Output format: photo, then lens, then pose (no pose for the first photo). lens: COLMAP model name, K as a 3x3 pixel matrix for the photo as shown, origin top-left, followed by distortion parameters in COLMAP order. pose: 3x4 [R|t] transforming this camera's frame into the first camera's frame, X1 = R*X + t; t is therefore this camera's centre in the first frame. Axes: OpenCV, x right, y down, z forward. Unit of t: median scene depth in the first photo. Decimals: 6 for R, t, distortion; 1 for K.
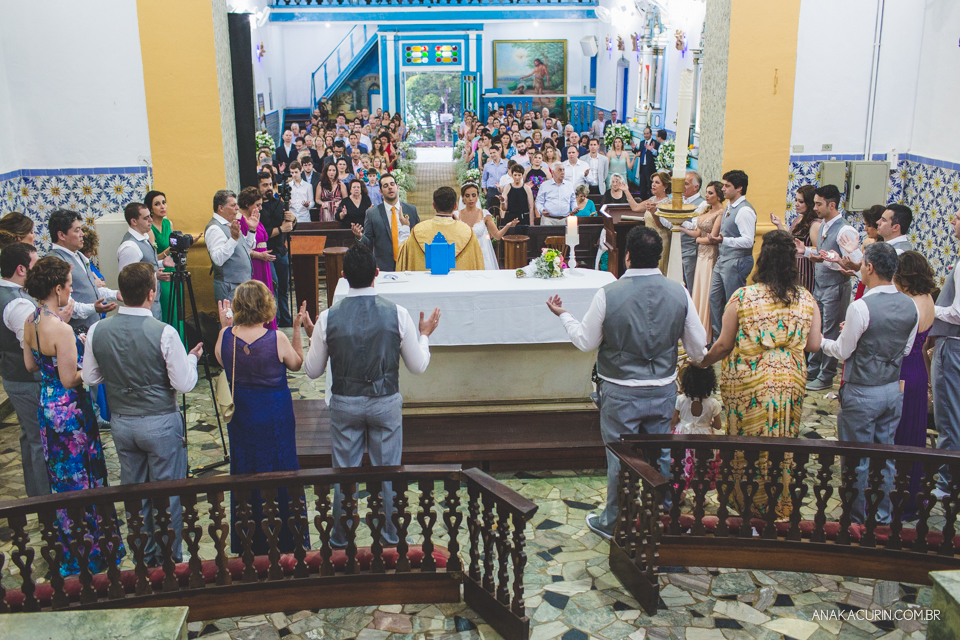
lens RADIAL K [[944.4, 0, 475.6], [0, 944.4, 330.3], [0, 0, 1]] dist [-0.114367, 0.149619]
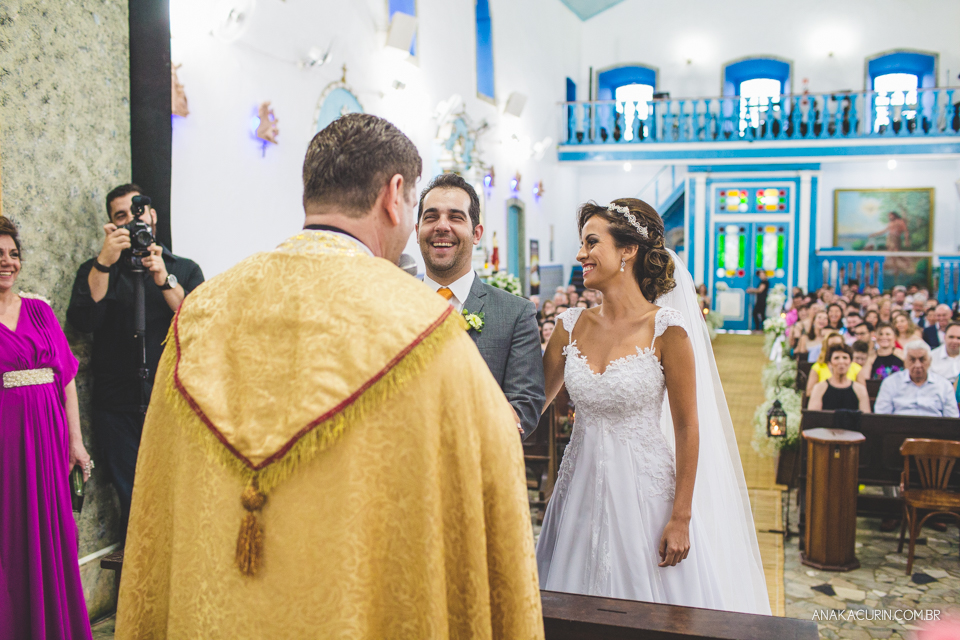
lens RADIAL K [[929.7, 0, 480.0], [0, 929.7, 320.0], [0, 0, 1]] dist [-0.100734, 0.131091]
pose [[0.936096, 0.039952, -0.349470, 0.014860], [-0.111446, 0.976029, -0.186940, -0.021143], [0.333624, 0.213941, 0.918109, 0.218355]]
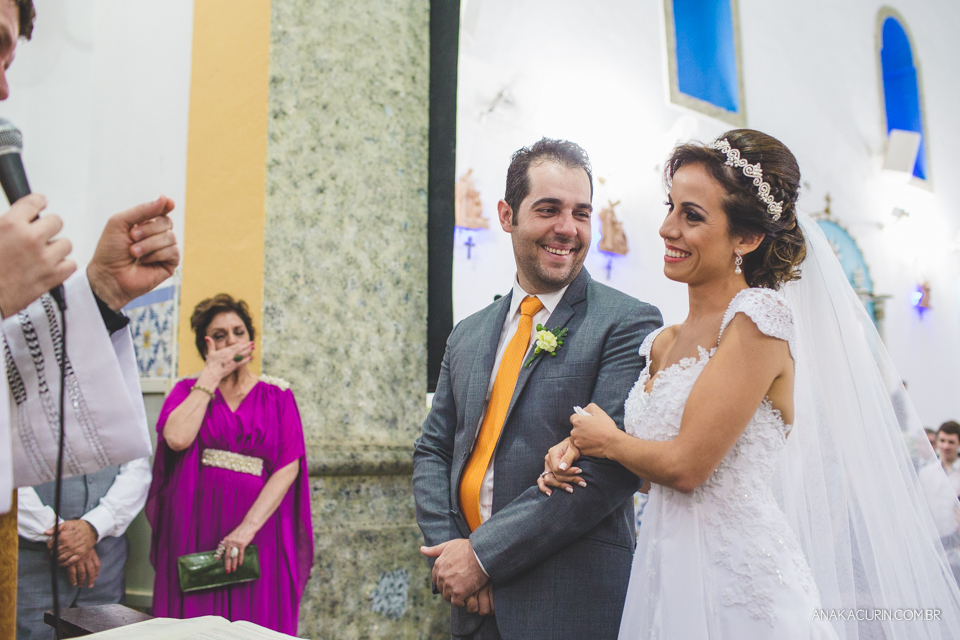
lens RADIAL K [[979.3, 0, 479.0], [0, 979.3, 323.9], [0, 0, 1]] dist [-0.099390, 0.120523]
pose [[0.591089, -0.077771, -0.802848, 0.031297], [-0.238128, 0.934152, -0.265810, -0.020671], [0.770655, 0.348298, 0.533648, 0.261224]]
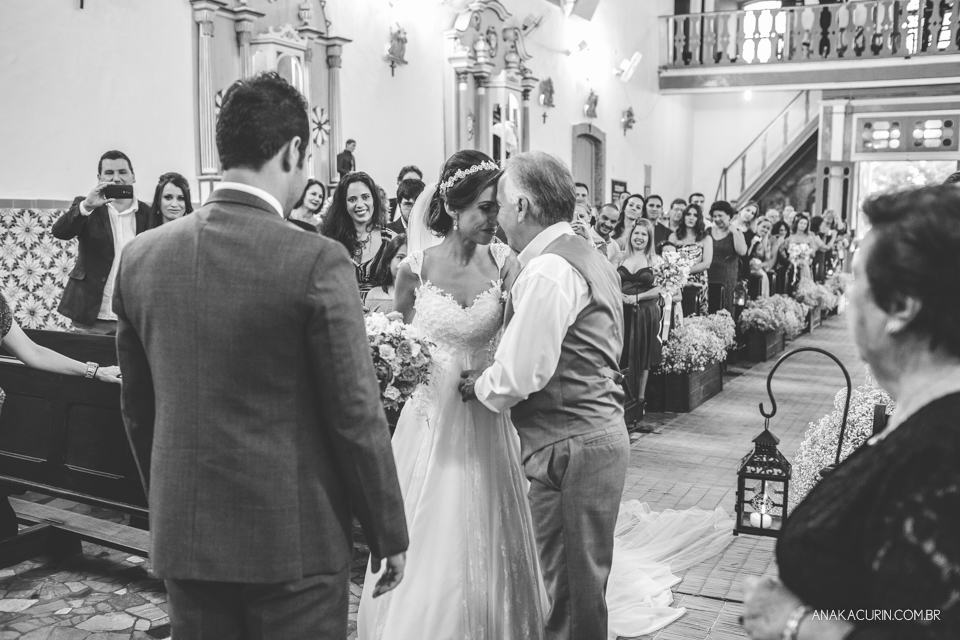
lens RADIAL K [[929.7, 0, 480.0], [0, 929.7, 320.0], [0, 0, 1]] dist [-0.100734, 0.131091]
pose [[0.861943, 0.077835, -0.500995, 0.022872], [-0.164801, 0.977499, -0.131670, -0.046315], [0.479473, 0.196057, 0.855376, 0.365723]]
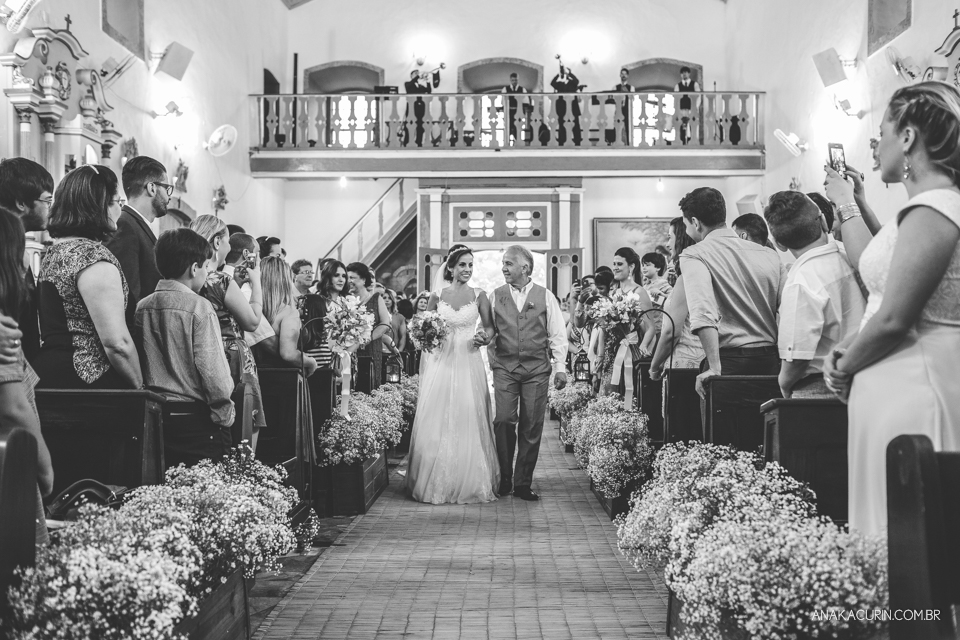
lens RADIAL K [[929.7, 0, 480.0], [0, 929.7, 320.0], [0, 0, 1]] dist [-0.100734, 0.131091]
pose [[0.997197, 0.010030, -0.074145, -0.013088], [-0.031467, 0.955294, -0.293977, -0.046936], [0.067882, 0.295487, 0.952932, 0.417588]]
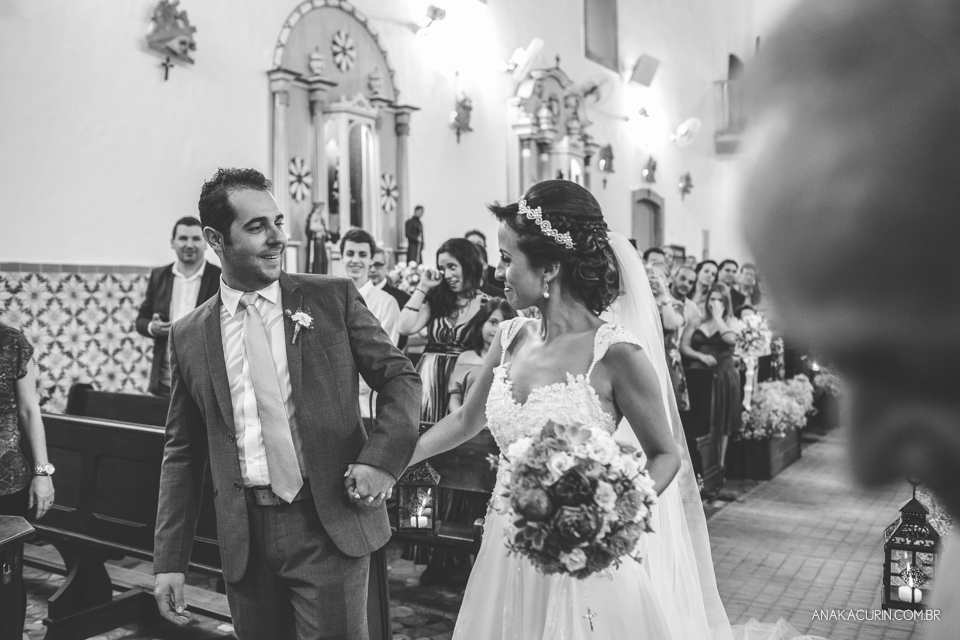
lens RADIAL K [[929.7, 0, 480.0], [0, 929.7, 320.0], [0, 0, 1]] dist [-0.100734, 0.131091]
pose [[0.834994, 0.040572, -0.548761, 0.015988], [-0.172932, 0.966097, -0.191705, -0.045215], [0.522378, 0.254971, 0.813702, 0.363731]]
